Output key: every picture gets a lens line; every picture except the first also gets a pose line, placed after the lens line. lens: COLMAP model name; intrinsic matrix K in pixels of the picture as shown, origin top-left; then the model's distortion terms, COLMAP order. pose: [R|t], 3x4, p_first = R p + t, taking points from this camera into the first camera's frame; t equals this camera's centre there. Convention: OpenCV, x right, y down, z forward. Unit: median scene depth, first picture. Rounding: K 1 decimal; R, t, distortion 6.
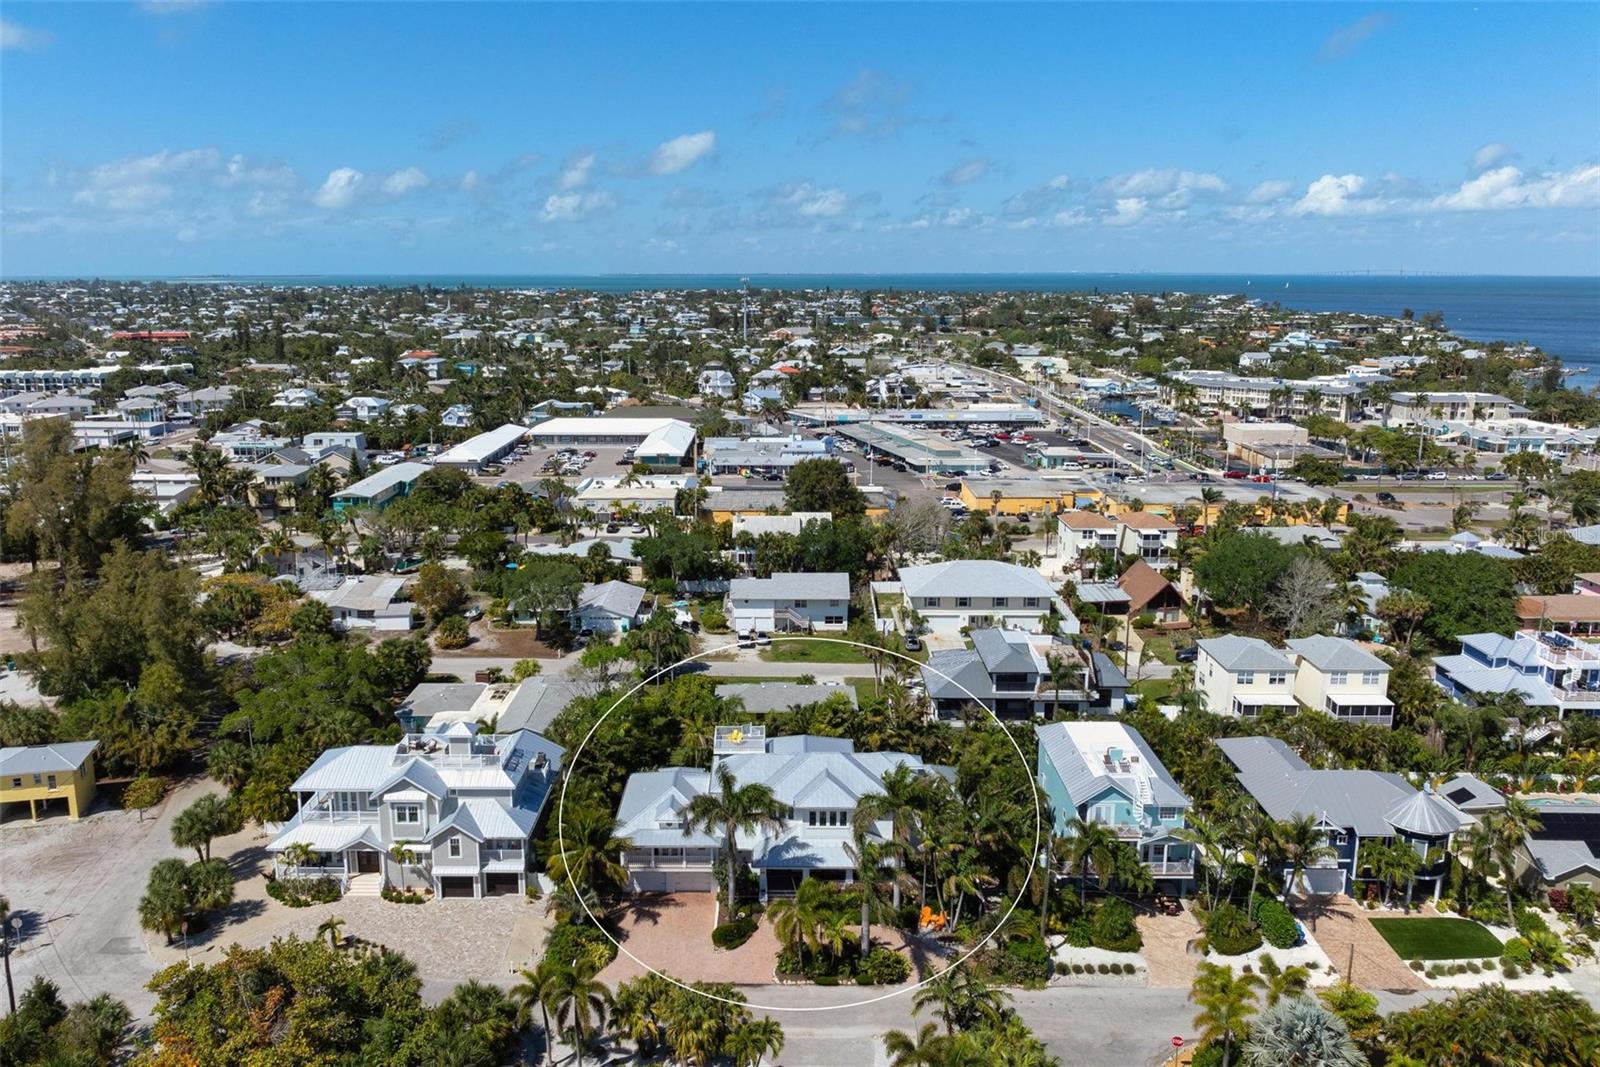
lens RADIAL K [[1210.4, 0, 772.3], [0, 1210.4, 503.8], [0, 0, 1]] dist [-0.003704, 0.006376]
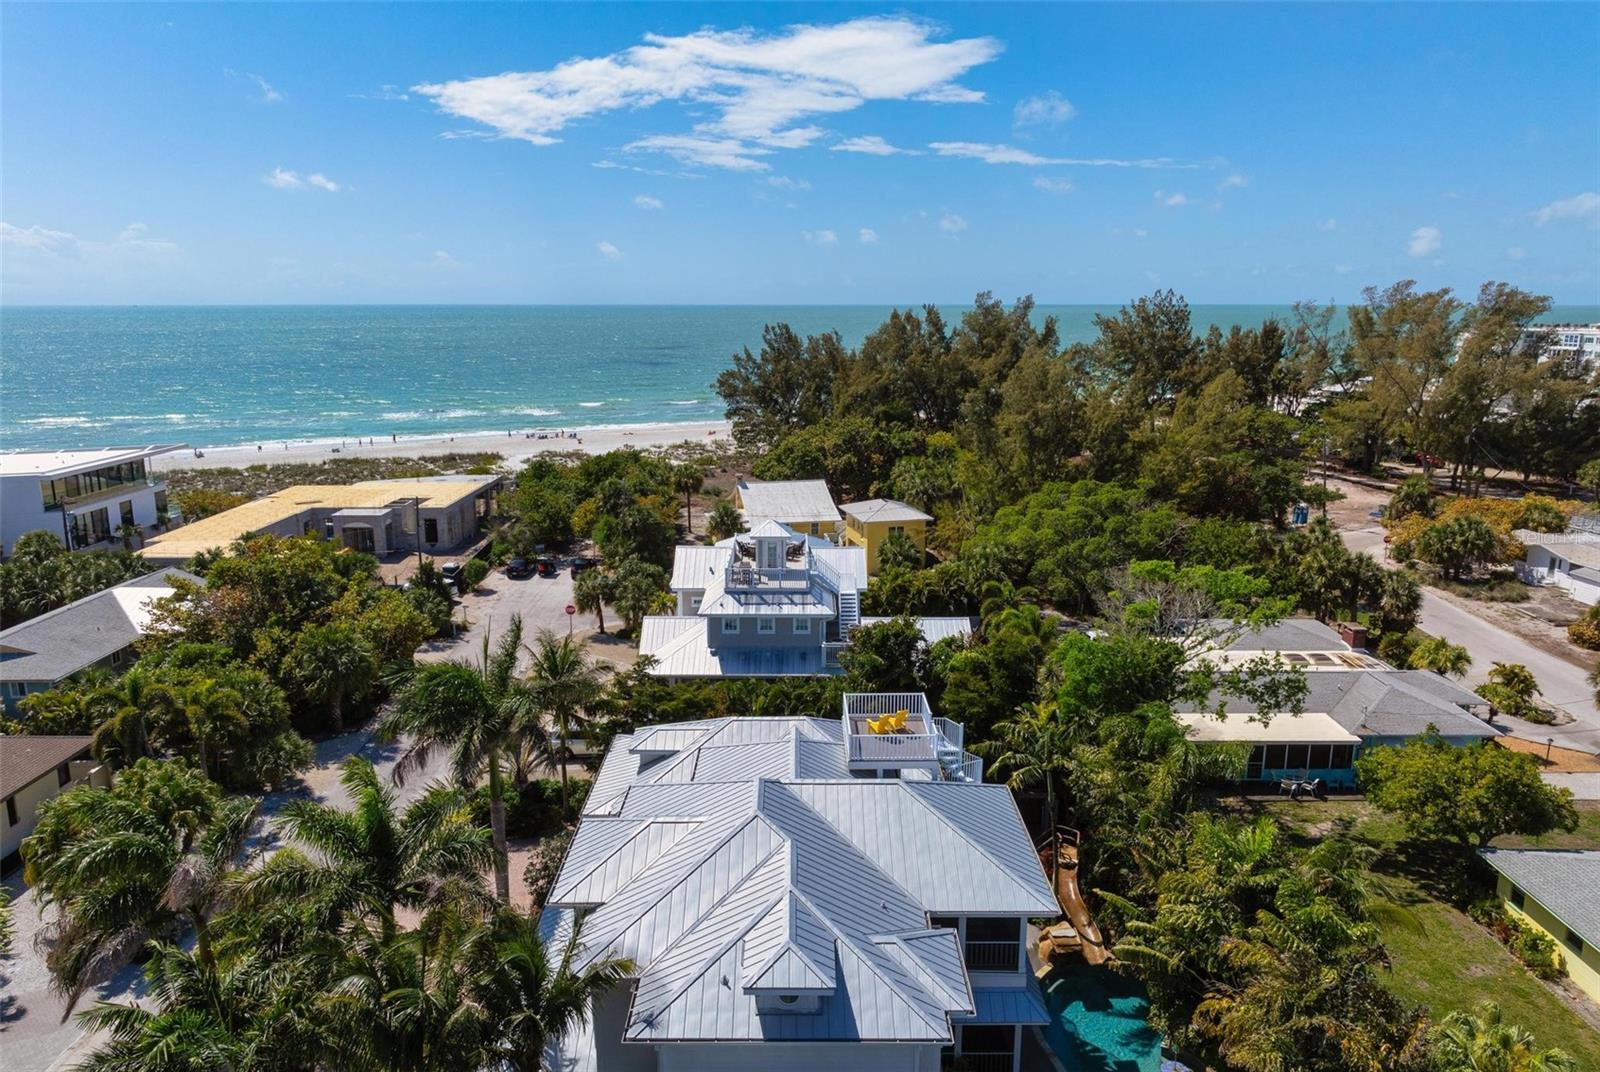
lens RADIAL K [[1132.6, 0, 800.0], [0, 1132.6, 536.0], [0, 0, 1]] dist [0.000220, -0.000239]
pose [[0.007276, 0.204957, -0.978744, 0.222007], [-0.189819, 0.961257, 0.199884, 0.034017], [0.981792, 0.184330, 0.045899, 0.588695]]
